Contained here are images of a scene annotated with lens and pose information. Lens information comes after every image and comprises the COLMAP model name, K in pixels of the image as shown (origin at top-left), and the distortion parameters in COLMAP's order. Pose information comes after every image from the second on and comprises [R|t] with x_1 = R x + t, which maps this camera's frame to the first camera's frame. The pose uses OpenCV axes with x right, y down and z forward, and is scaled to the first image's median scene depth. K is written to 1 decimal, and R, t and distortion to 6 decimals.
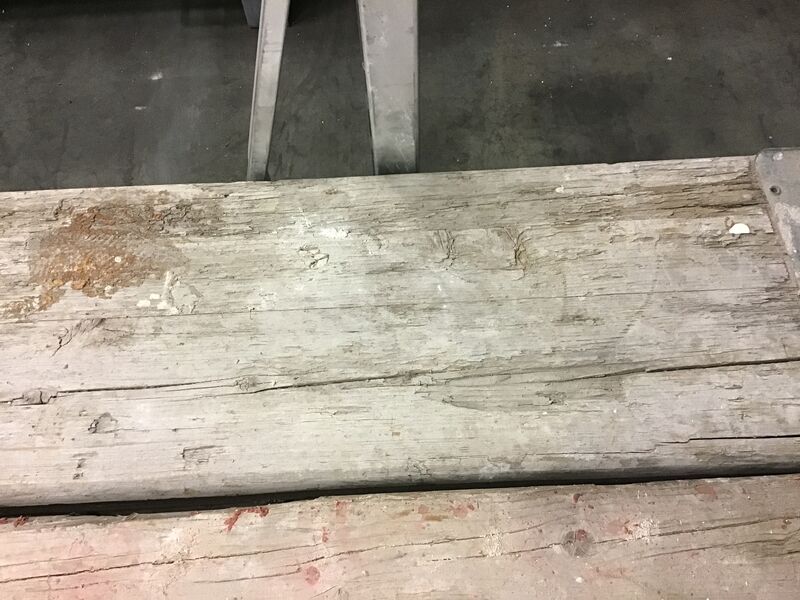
lens RADIAL K [[716.9, 0, 399.4], [0, 716.9, 296.8], [0, 0, 1]] dist [0.066673, -0.091949]
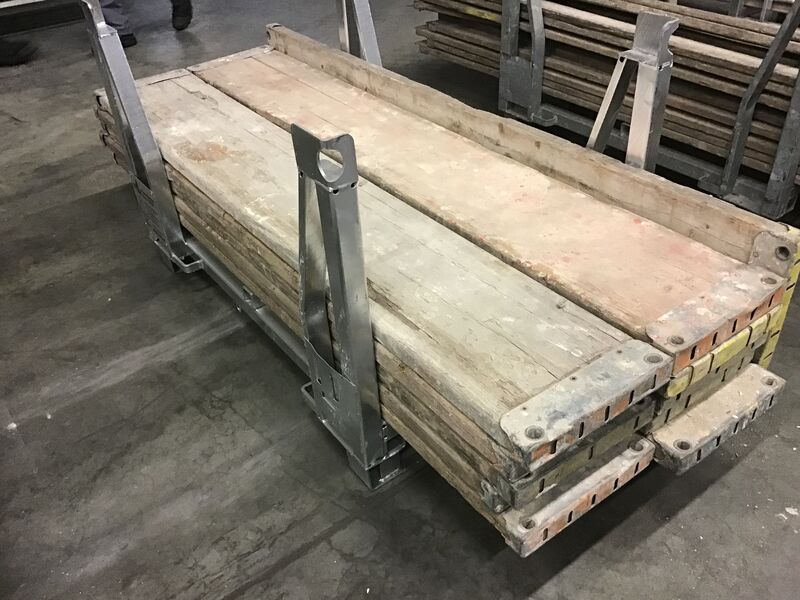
lens RADIAL K [[716.9, 0, 398.3], [0, 716.9, 305.3], [0, 0, 1]] dist [0.066673, -0.091949]
pose [[-0.546368, -0.461223, 0.699110, -3.163066], [0.767529, 0.058376, 0.638351, -1.301293], [-0.335234, 0.885362, 0.322107, 0.408991]]
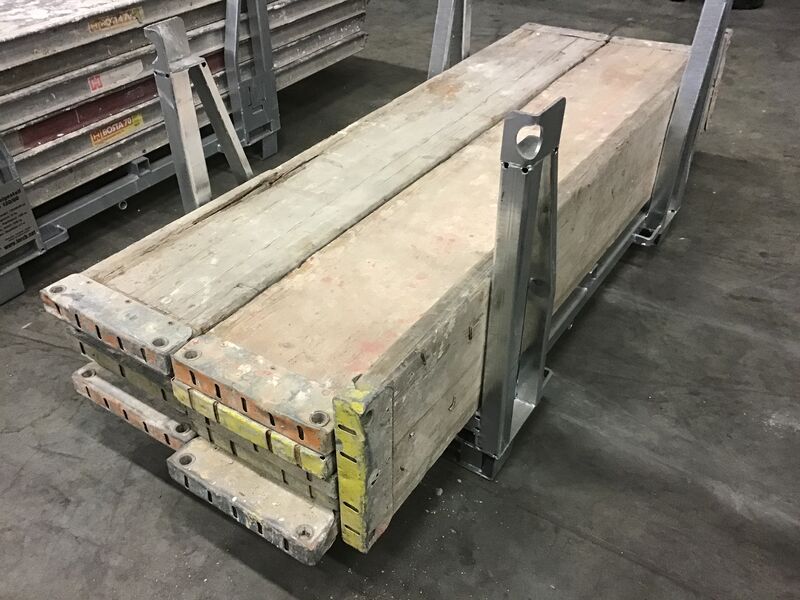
lens RADIAL K [[716.9, 0, 395.4], [0, 716.9, 297.4], [0, 0, 1]] dist [0.066673, -0.091949]
pose [[0.597566, -0.471672, 0.648413, -3.100358], [0.711301, 0.685090, -0.157171, 0.922547], [-0.370088, 0.555137, 0.744888, -0.740195]]
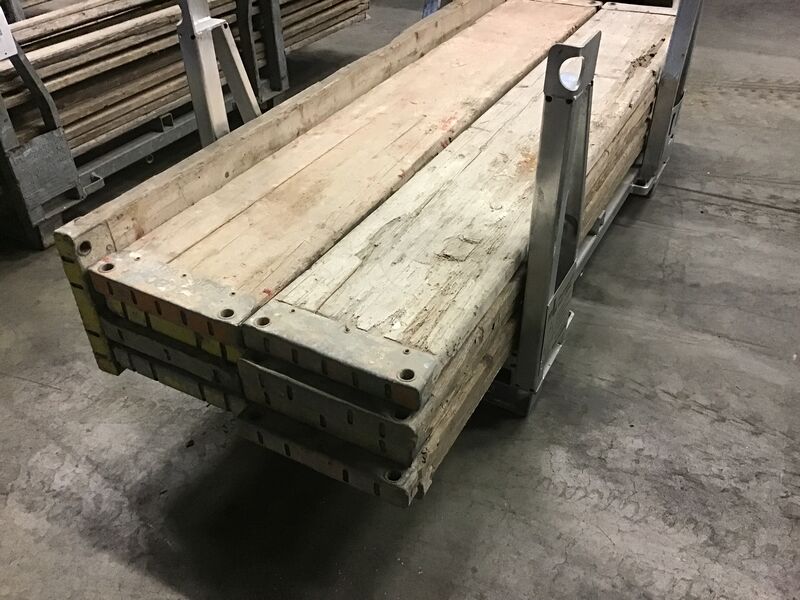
lens RADIAL K [[716.9, 0, 406.0], [0, 716.9, 299.5], [0, 0, 1]] dist [0.066673, -0.091949]
pose [[-0.521204, 0.532856, -0.666641, 1.598830], [-0.742978, 0.101036, 0.661646, -1.259260], [0.419917, 0.840152, 0.343240, 0.425917]]
